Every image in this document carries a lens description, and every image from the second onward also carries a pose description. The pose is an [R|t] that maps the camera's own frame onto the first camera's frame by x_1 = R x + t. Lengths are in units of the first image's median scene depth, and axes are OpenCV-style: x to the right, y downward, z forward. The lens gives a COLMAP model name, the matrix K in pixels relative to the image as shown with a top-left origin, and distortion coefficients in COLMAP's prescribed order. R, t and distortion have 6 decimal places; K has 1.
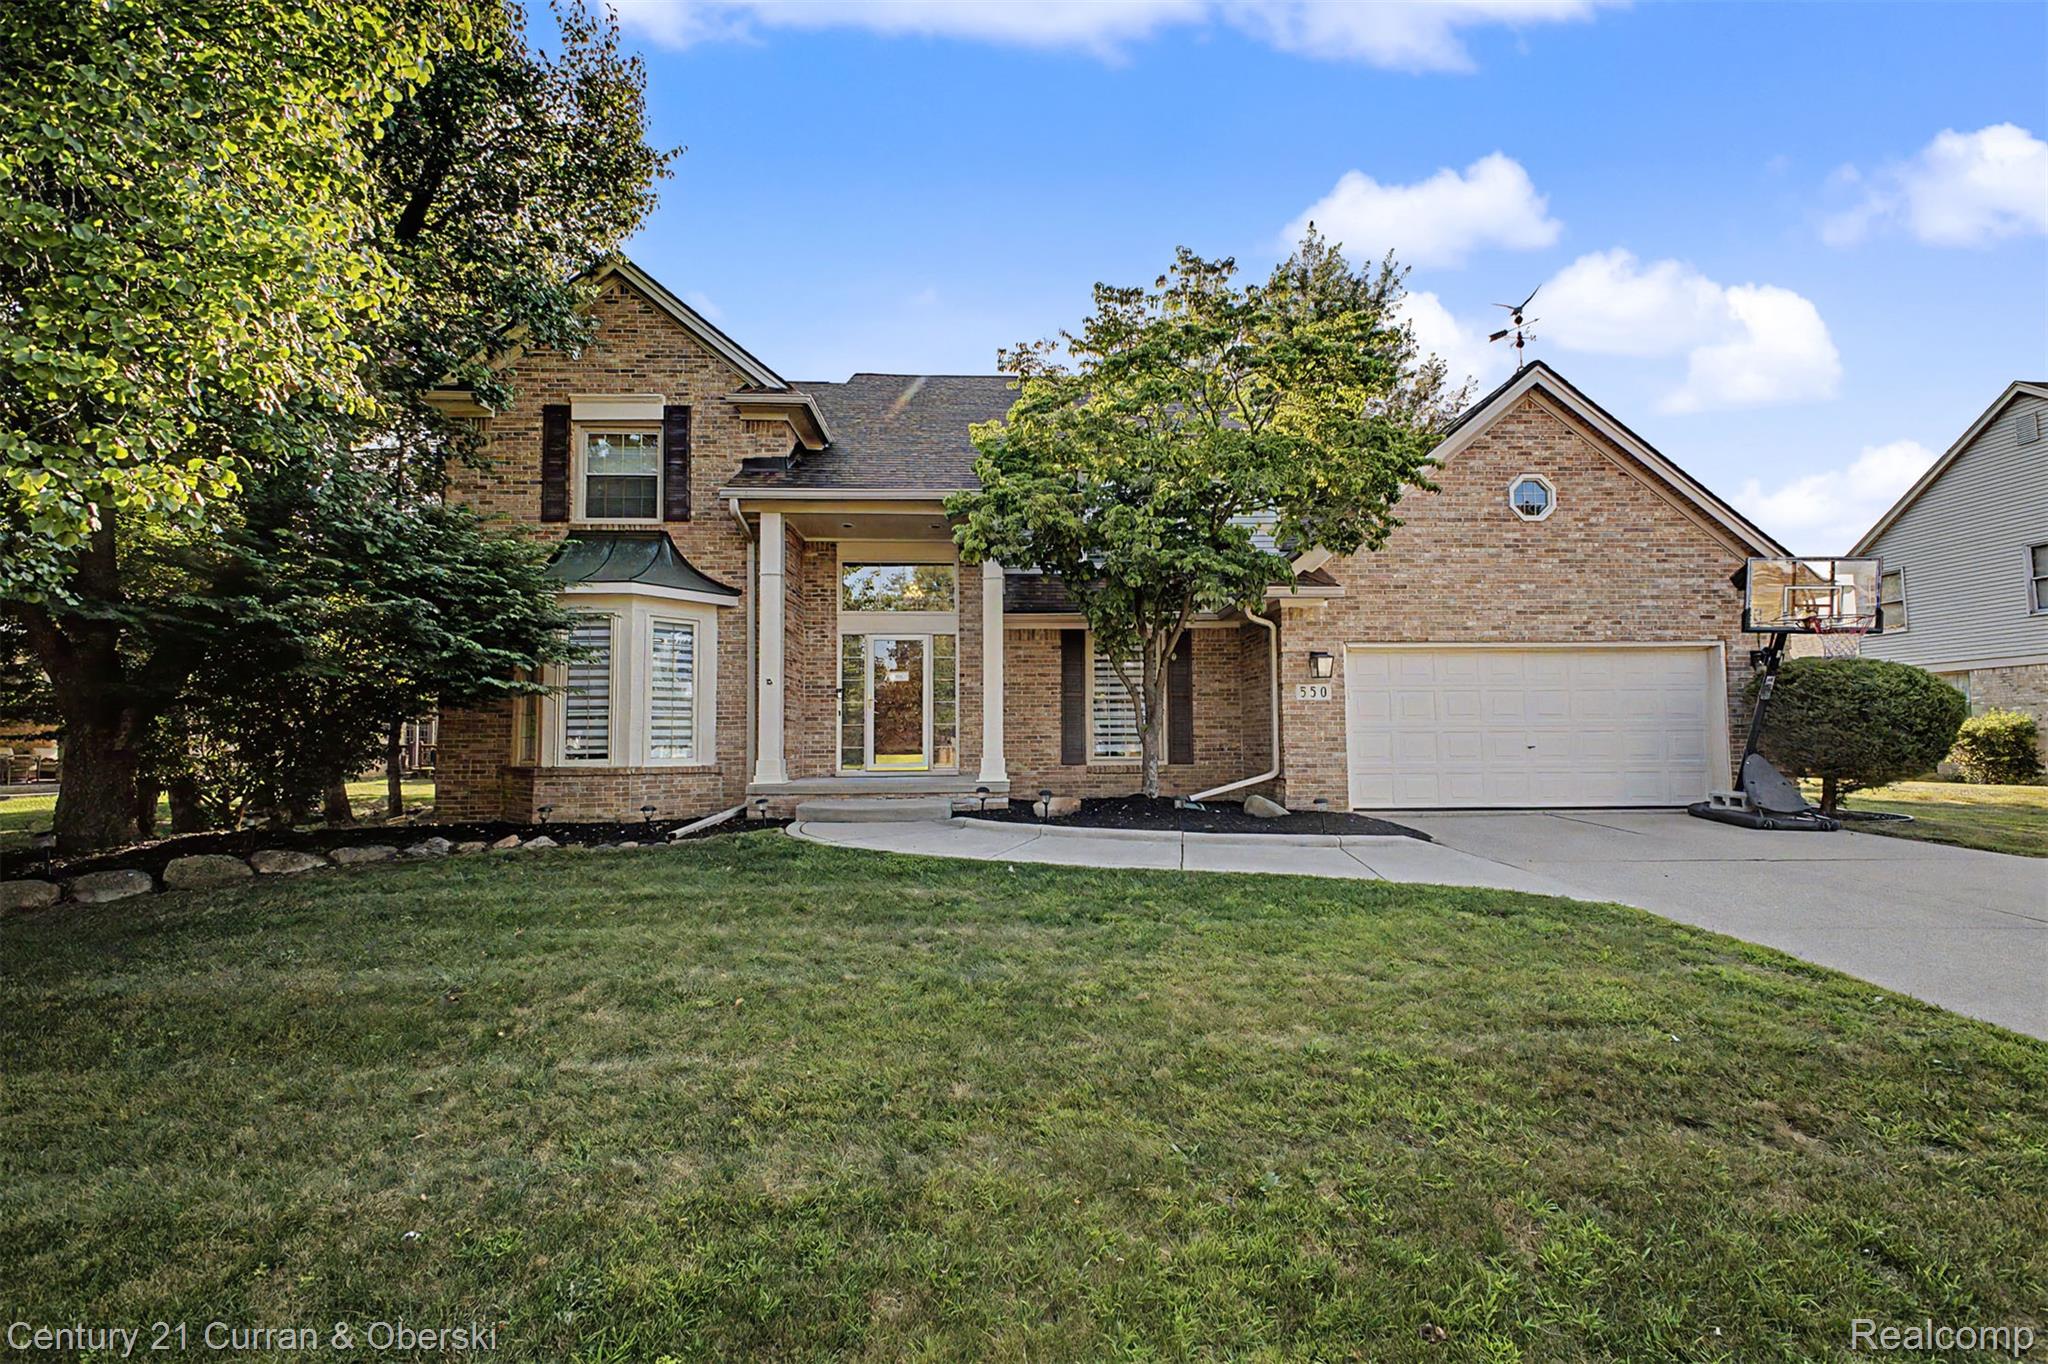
lens RADIAL K [[821.2, 0, 1023.7], [0, 821.2, 693.3], [0, 0, 1]] dist [-0.003073, -0.000298]
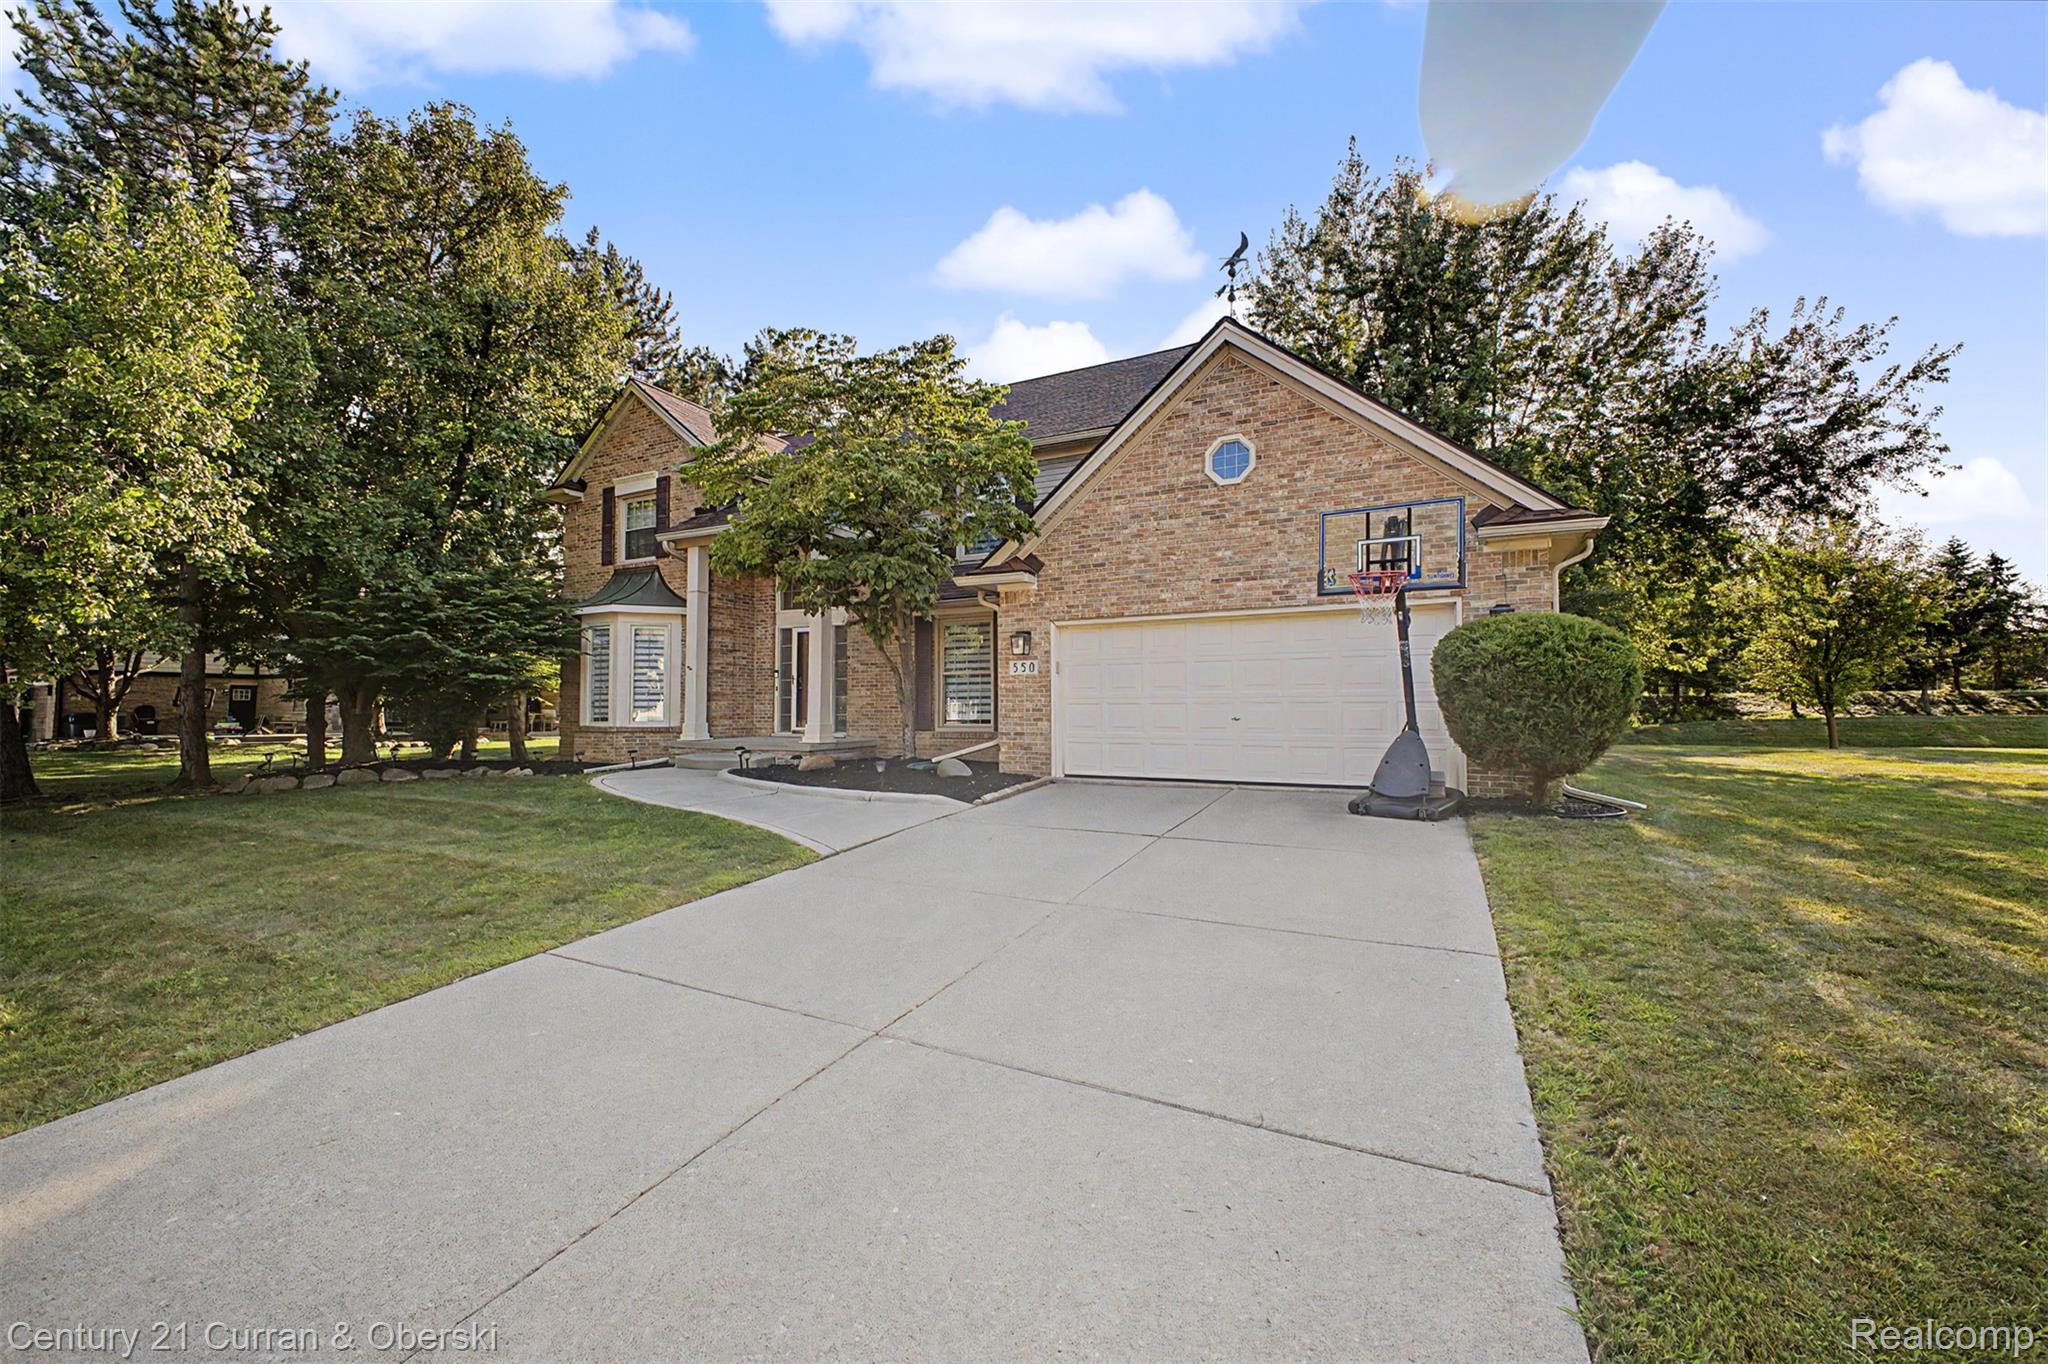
lens RADIAL K [[821.2, 0, 1027.2], [0, 821.2, 675.6], [0, 0, 1]] dist [-0.003073, -0.000298]
pose [[0.877392, -0.016400, -0.479494, 0.868575], [0.025715, 0.999587, 0.012864, -0.004695], [0.479084, -0.023617, 0.877451, 0.037308]]
